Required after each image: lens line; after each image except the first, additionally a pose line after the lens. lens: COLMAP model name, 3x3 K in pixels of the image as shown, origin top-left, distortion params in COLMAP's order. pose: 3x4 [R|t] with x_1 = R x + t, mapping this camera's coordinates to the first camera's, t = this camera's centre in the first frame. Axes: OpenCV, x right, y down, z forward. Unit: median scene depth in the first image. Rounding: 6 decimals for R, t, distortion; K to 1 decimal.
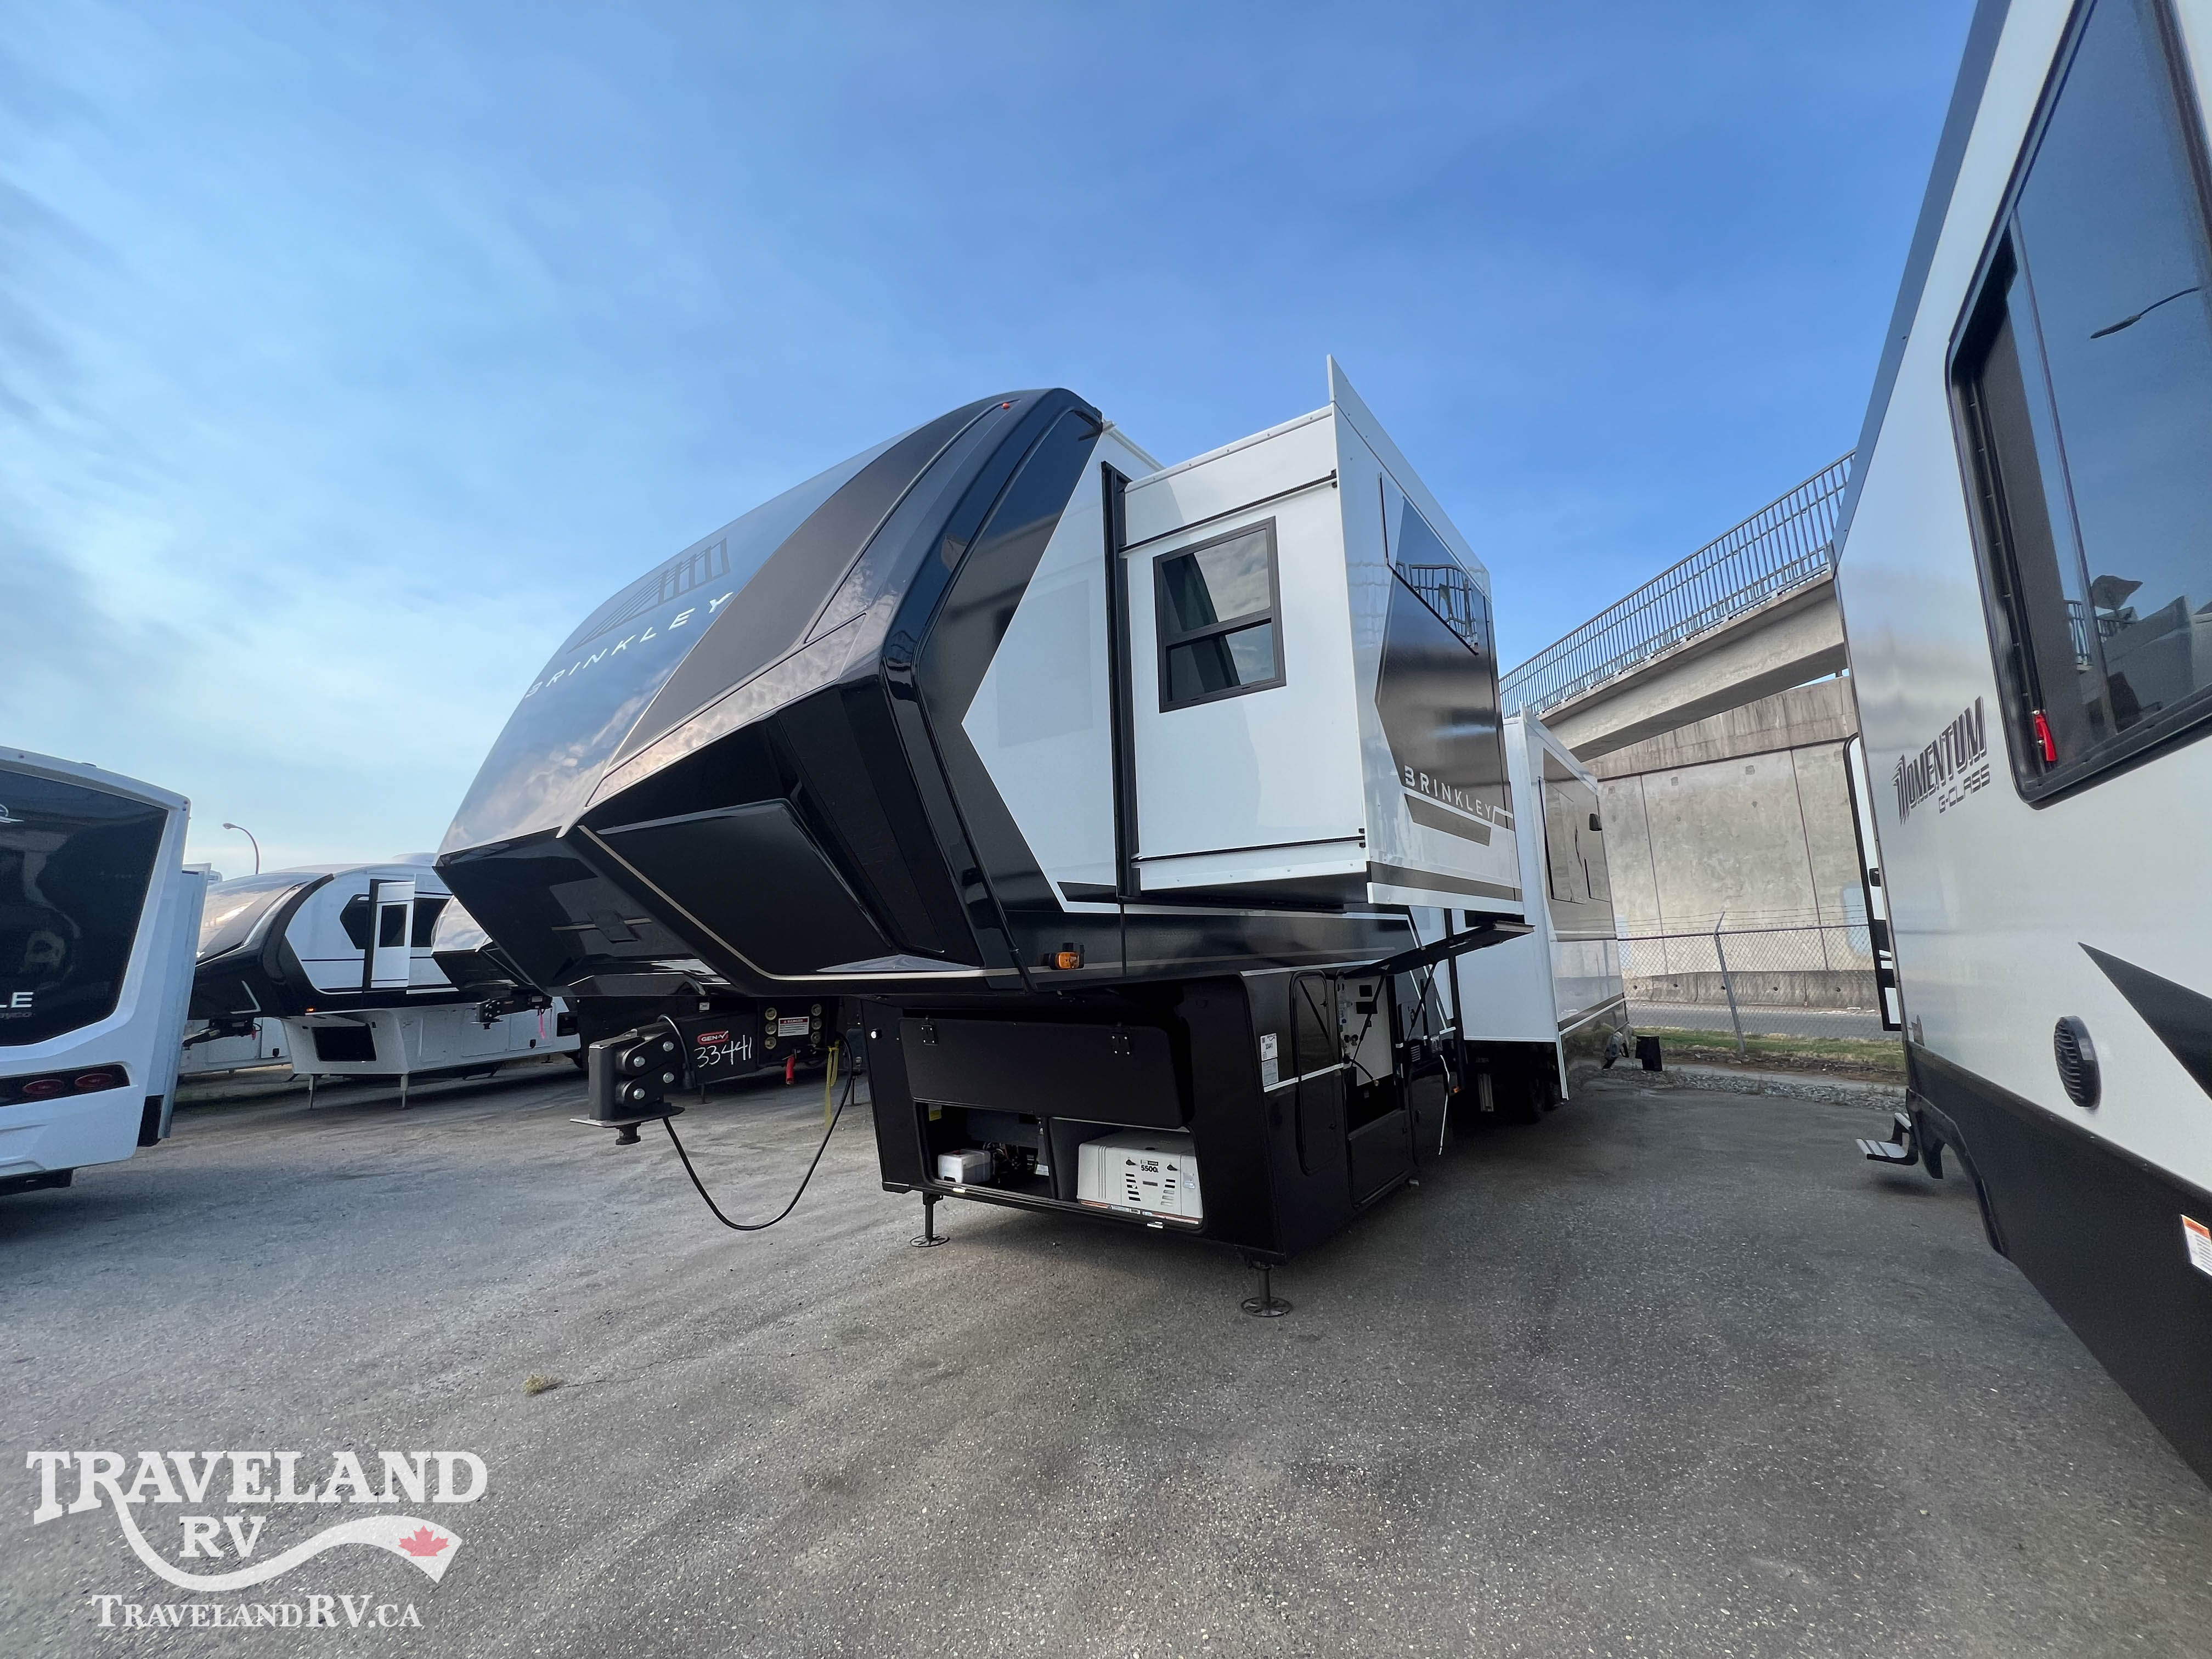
lens RADIAL K [[885.3, 0, 1105.6], [0, 885.3, 827.1], [0, 0, 1]] dist [-0.002455, 0.000698]
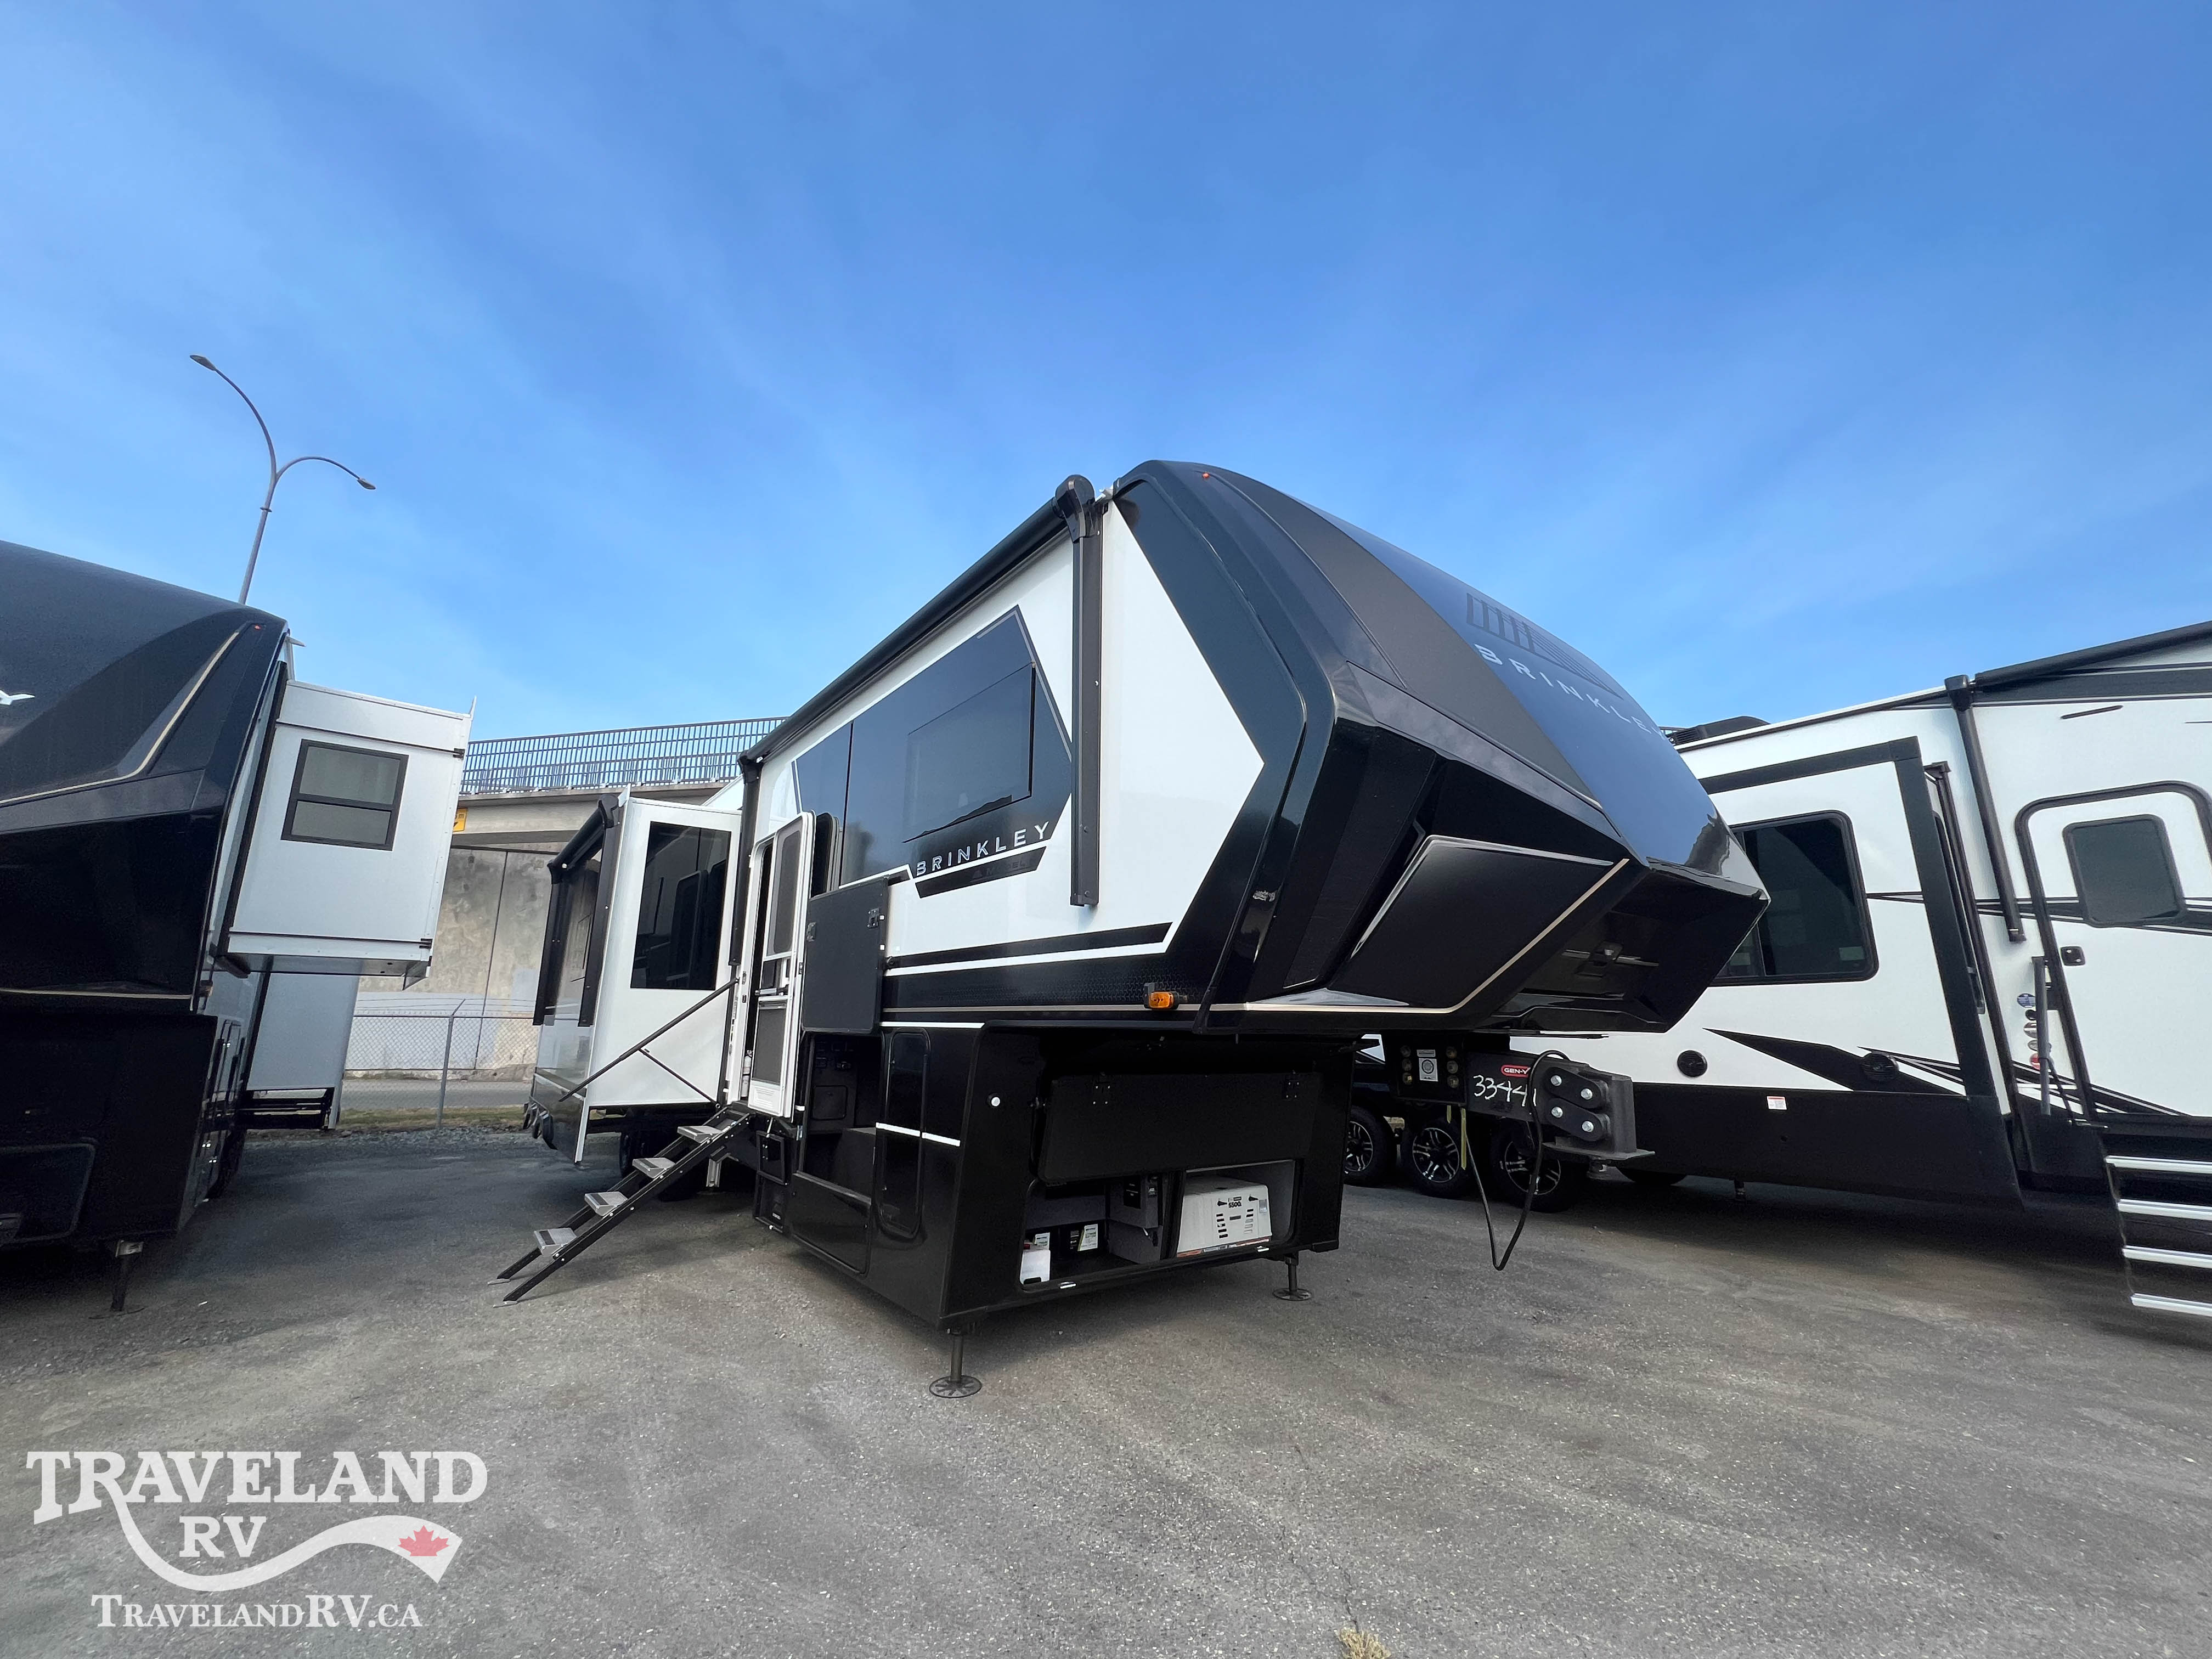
lens RADIAL K [[885.3, 0, 1100.3], [0, 885.3, 828.9], [0, 0, 1]] dist [-0.002455, 0.000698]
pose [[0.296704, 0.249200, 0.921882, -1.242385], [-0.160744, 0.964611, -0.209016, 0.199385], [-0.941344, -0.086171, 0.326262, 0.889466]]
